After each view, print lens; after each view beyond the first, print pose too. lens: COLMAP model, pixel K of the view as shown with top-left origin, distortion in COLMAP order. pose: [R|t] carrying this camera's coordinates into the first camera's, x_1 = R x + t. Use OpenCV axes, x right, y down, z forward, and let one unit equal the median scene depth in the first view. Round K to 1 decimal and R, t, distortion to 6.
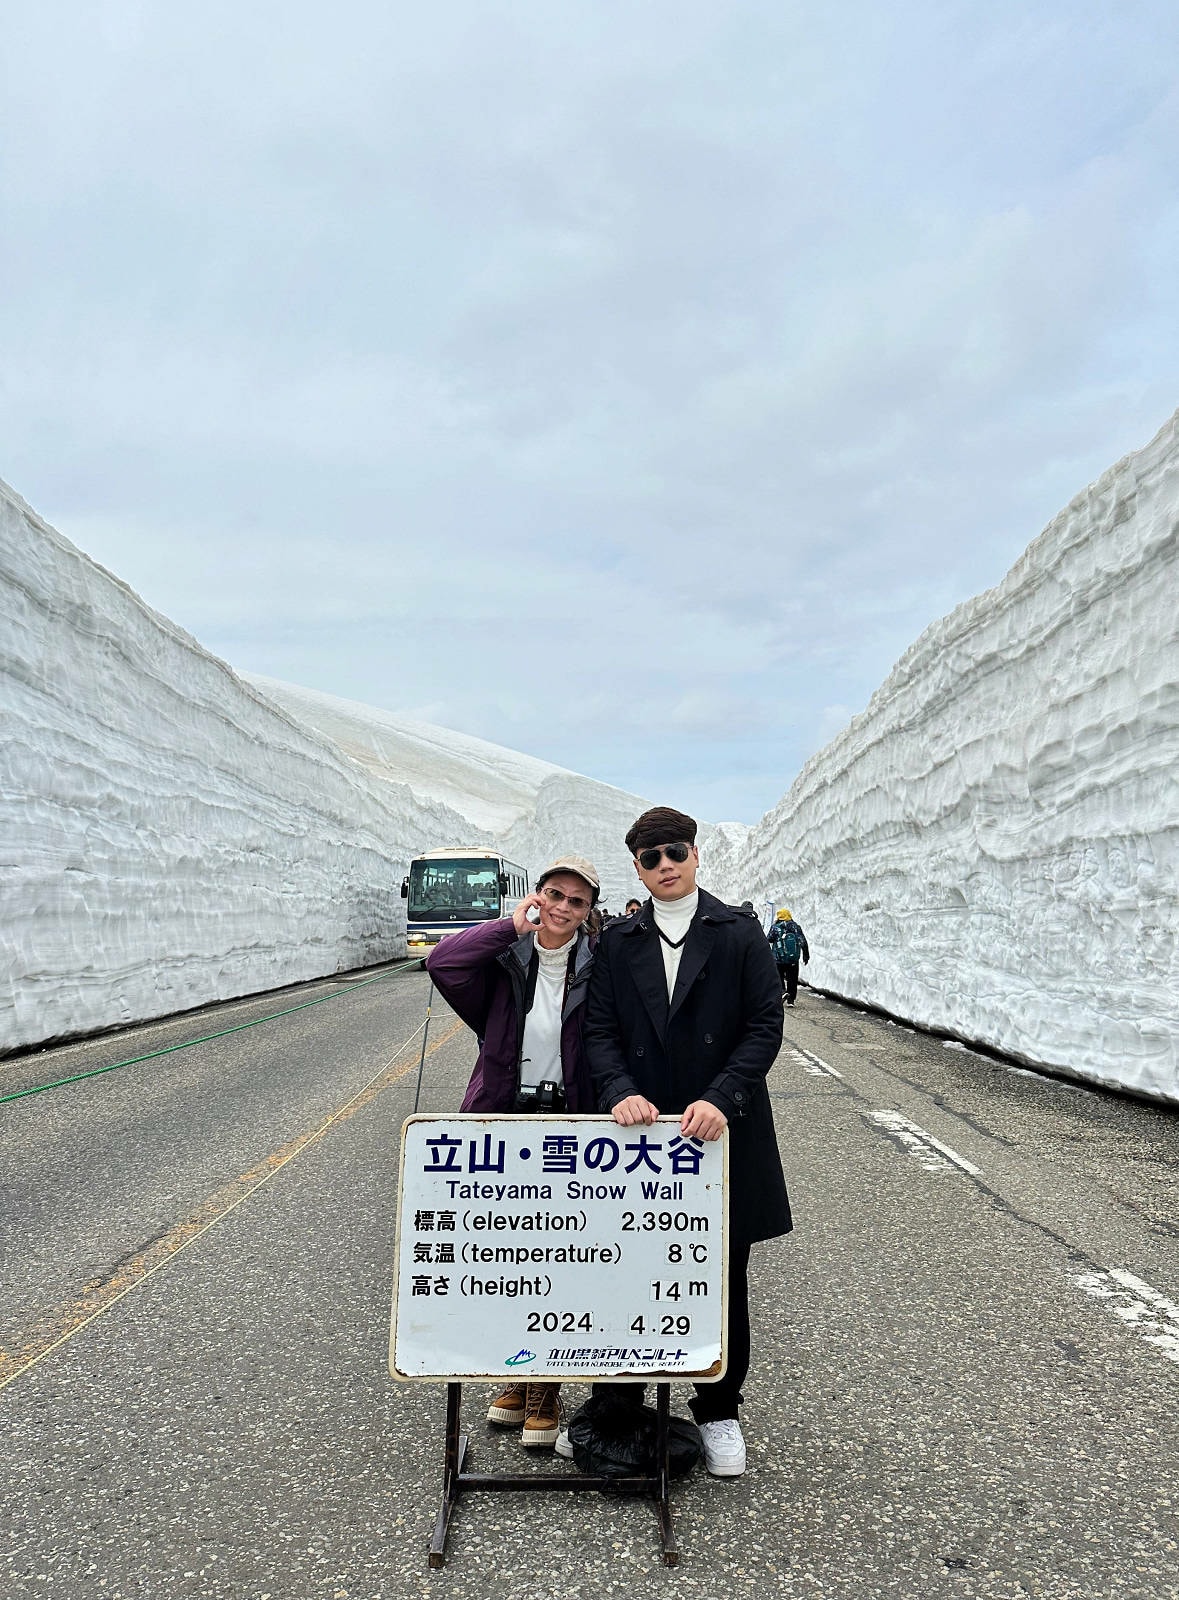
lens RADIAL K [[1175.2, 0, 589.5], [0, 1175.2, 800.0], [0, 0, 1]] dist [-0.000101, -0.000054]
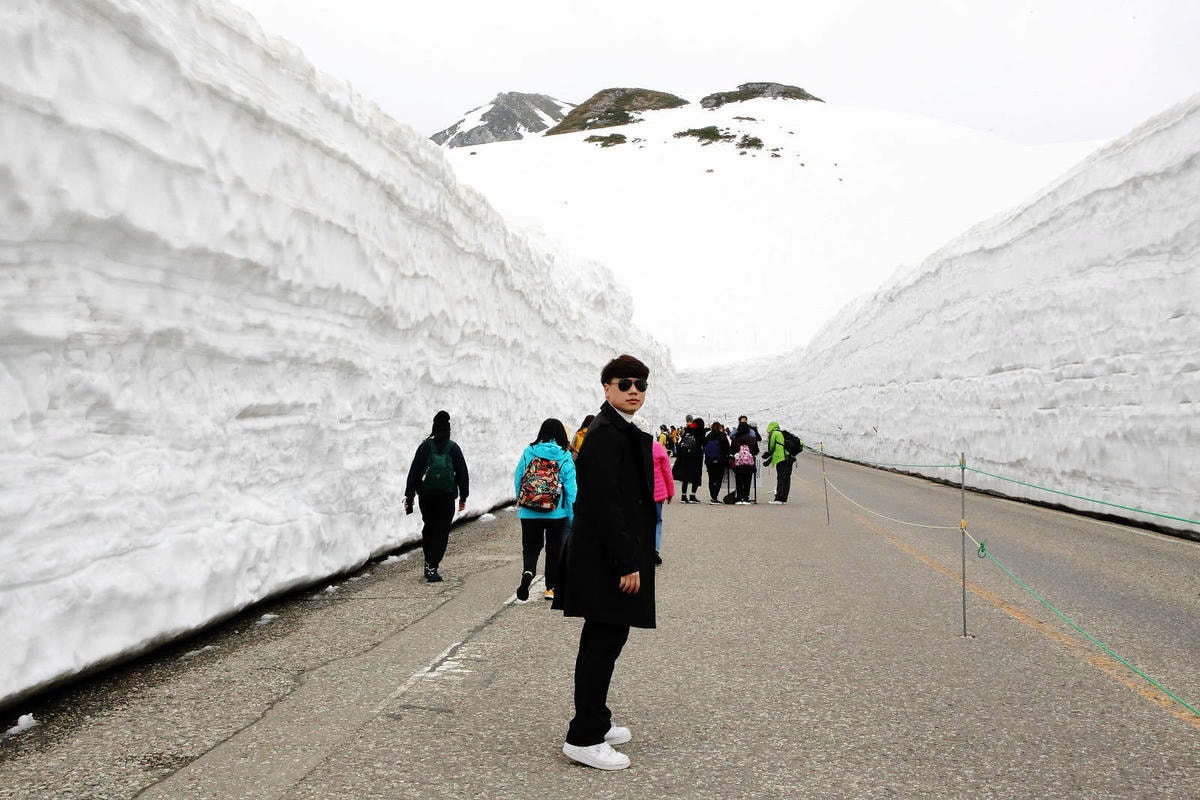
lens RADIAL K [[1289.8, 0, 600.0], [0, 1289.8, 400.0], [0, 0, 1]] dist [0.000255, -0.000002]
pose [[-0.998002, -0.011866, 0.062065, 0.062406], [-0.018949, 0.993206, -0.114816, 0.166684], [-0.060281, -0.115763, -0.991446, 1.749503]]
